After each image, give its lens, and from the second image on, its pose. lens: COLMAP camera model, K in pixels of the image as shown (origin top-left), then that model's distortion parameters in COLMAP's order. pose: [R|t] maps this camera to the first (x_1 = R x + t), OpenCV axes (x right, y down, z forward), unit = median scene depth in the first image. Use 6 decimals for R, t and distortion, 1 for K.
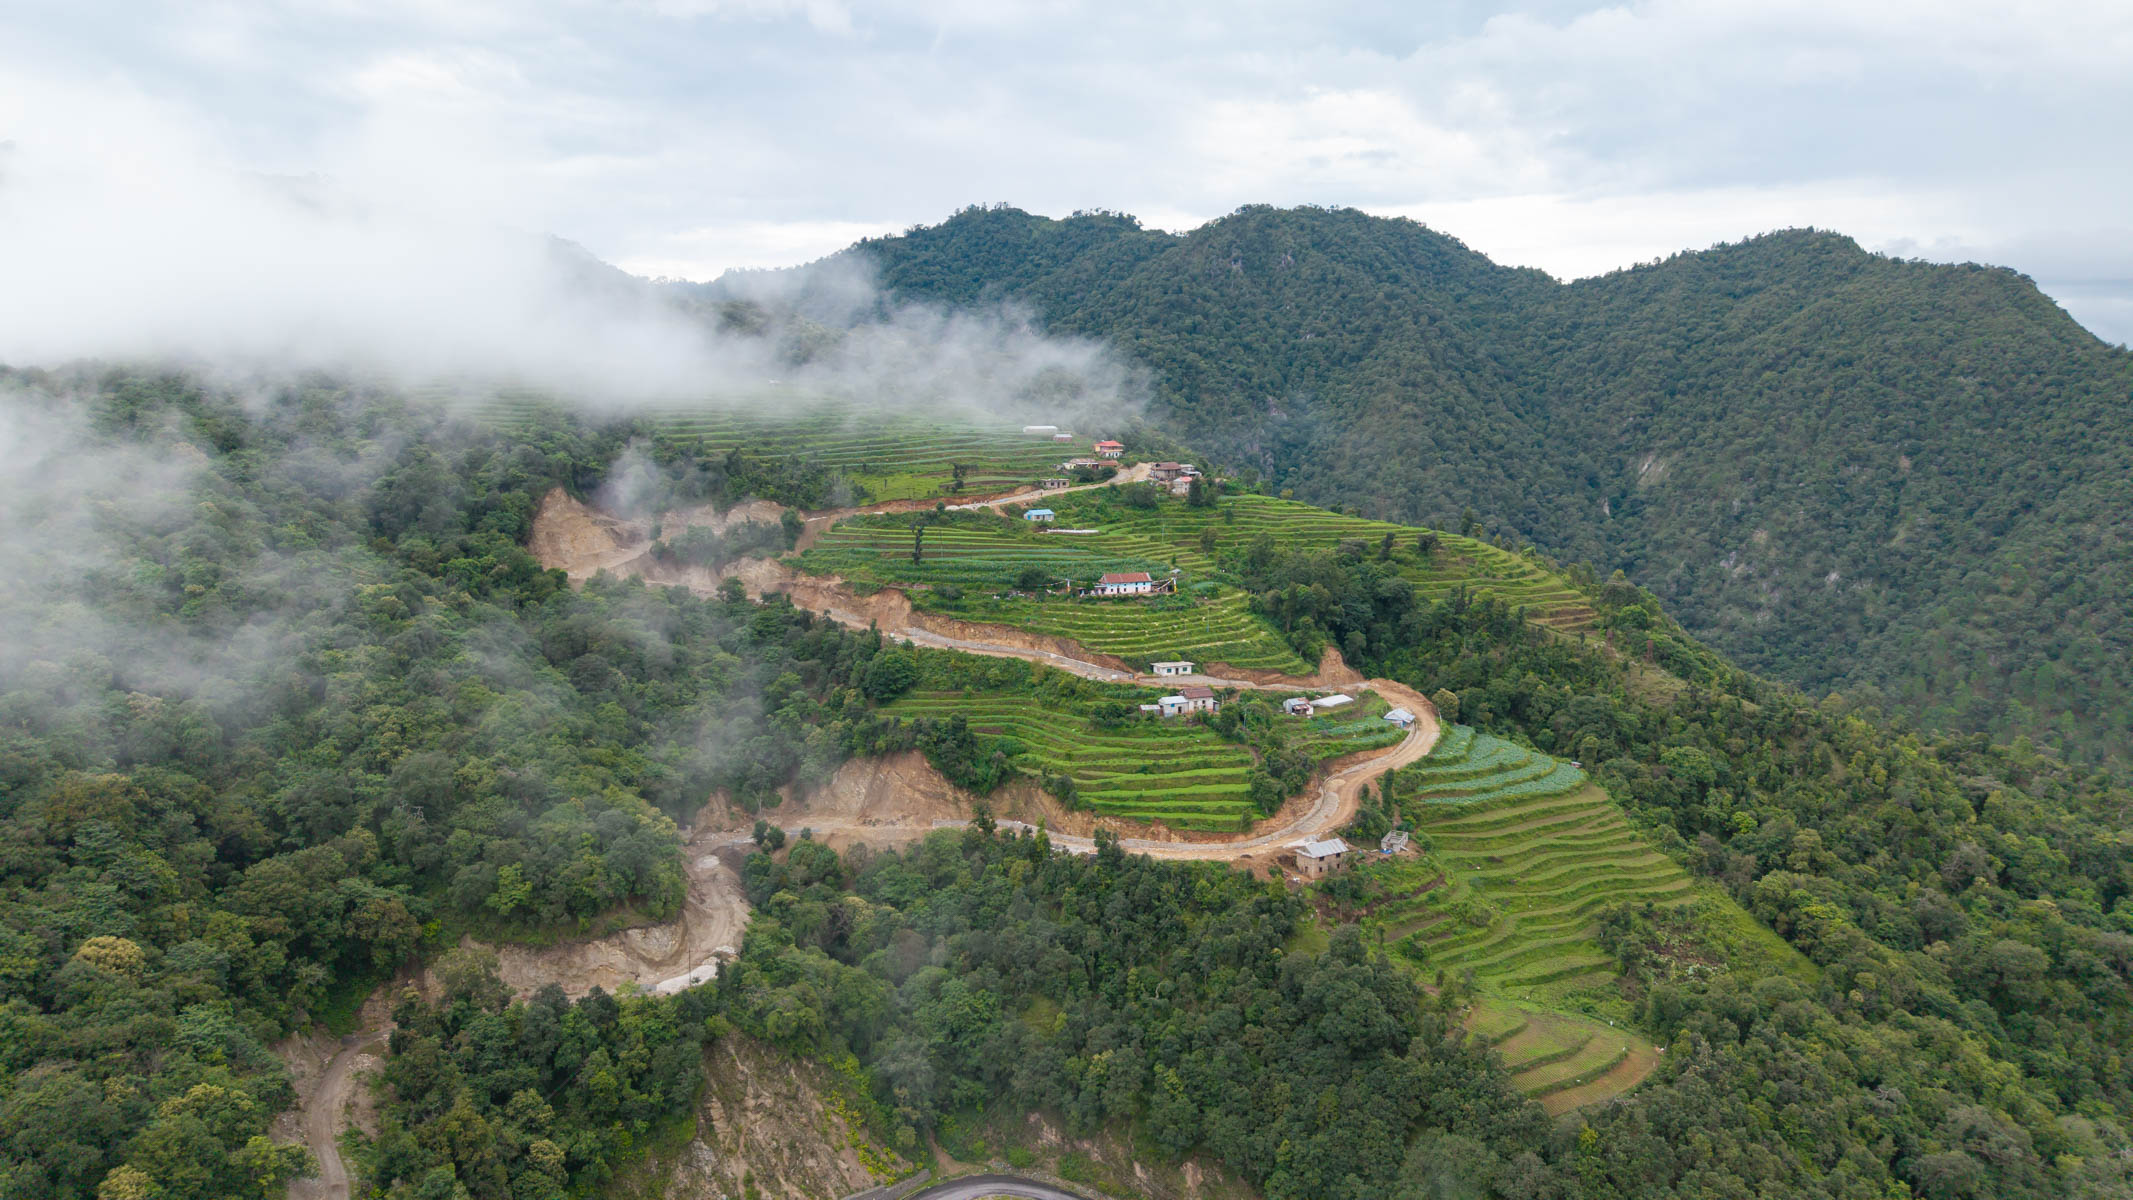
lens RADIAL K [[1375.3, 0, 1066.5], [0, 1375.3, 600.0], [0, 0, 1]] dist [0.000884, -0.000972]
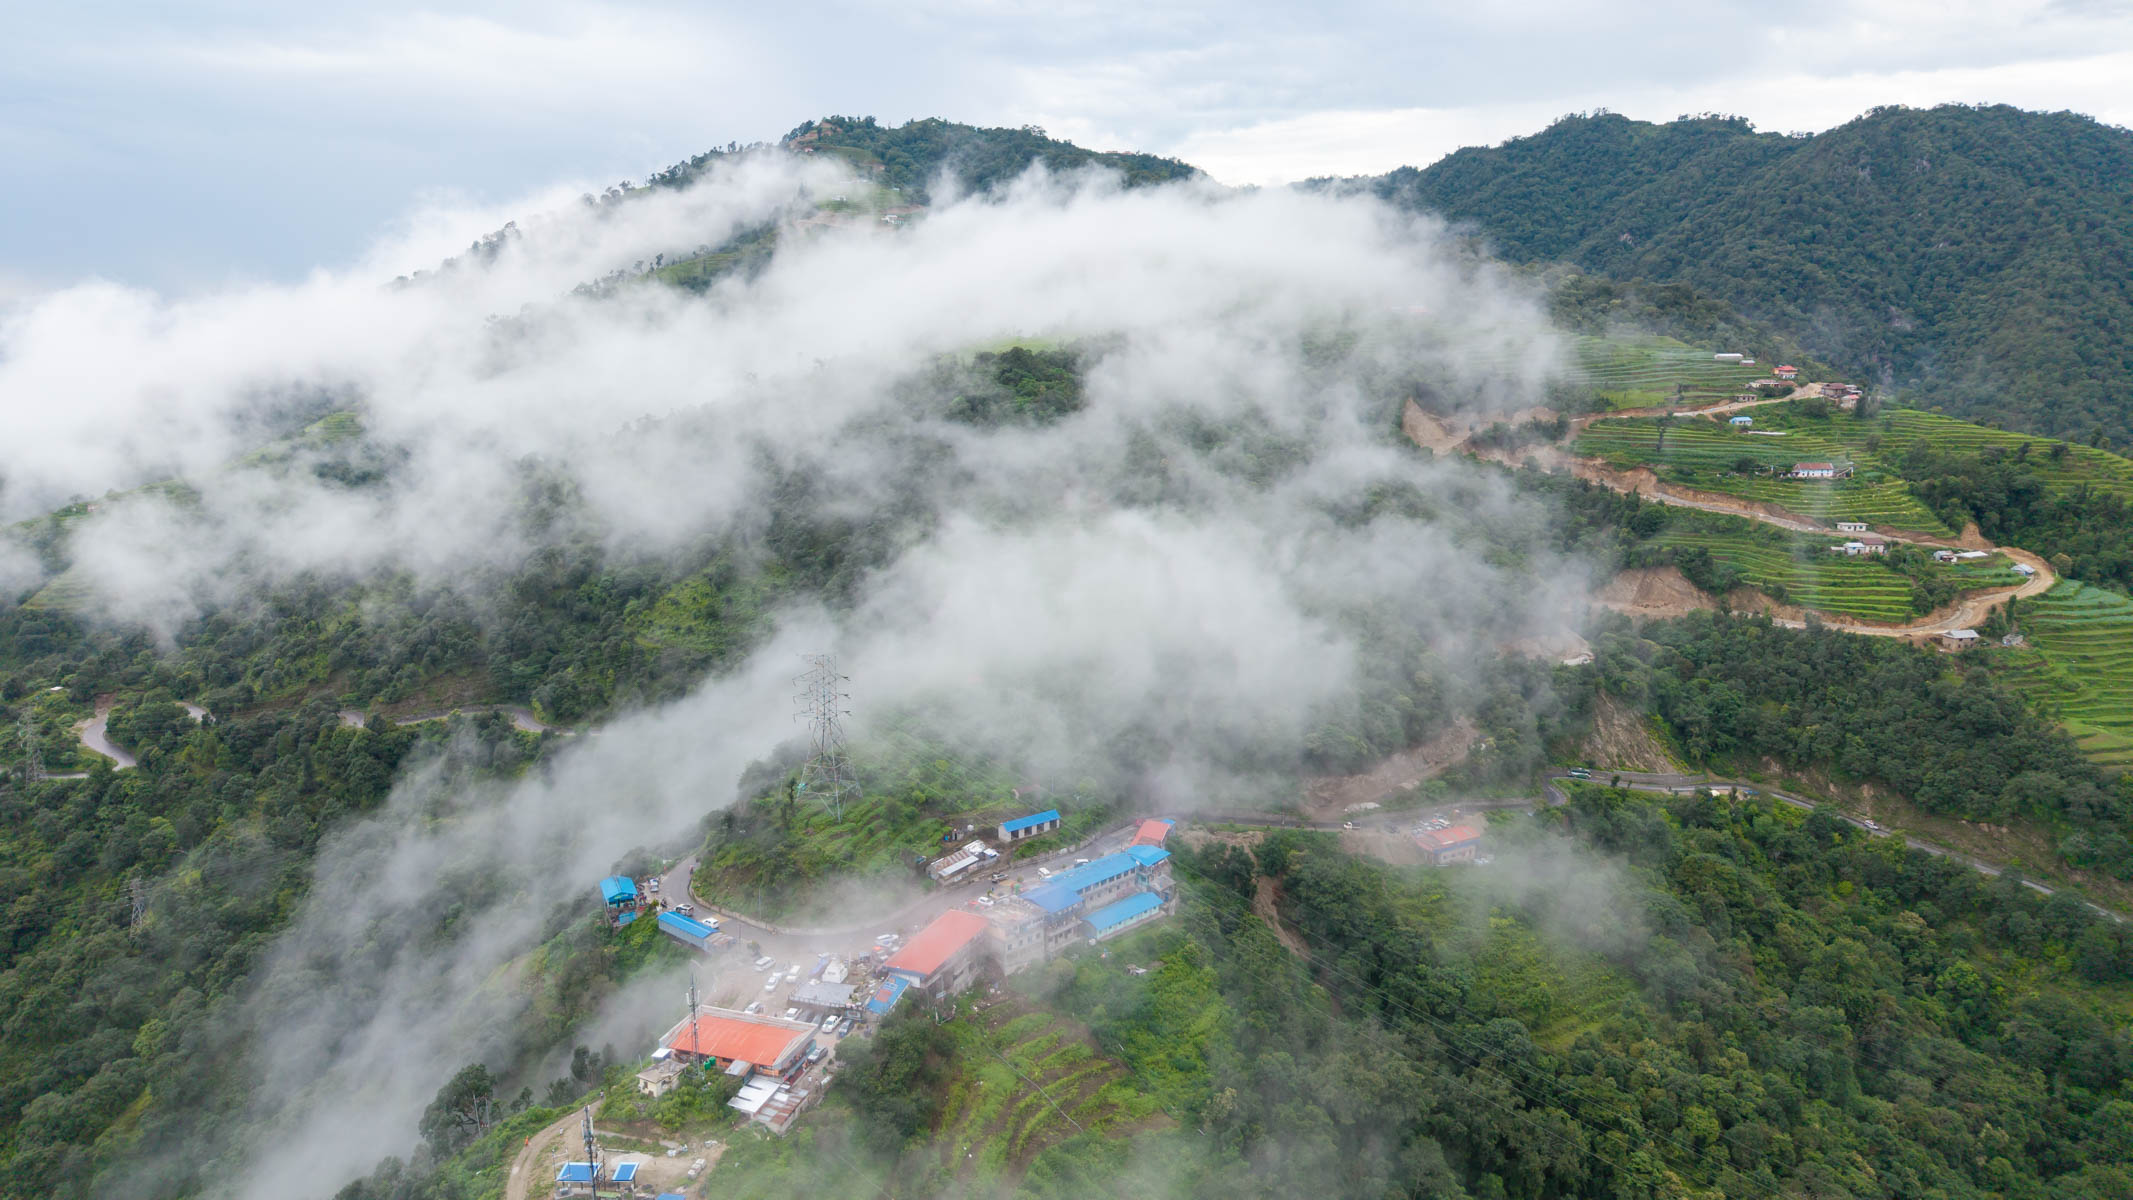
lens RADIAL K [[1303.5, 0, 1066.5], [0, 1303.5, 600.0], [0, 0, 1]] dist [-0.038289, 0.002156]
pose [[0.918725, 0.076561, -0.387406, -0.144373], [-0.044575, 0.994862, 0.090902, 0.035922], [0.392375, -0.066246, 0.917417, -0.567744]]
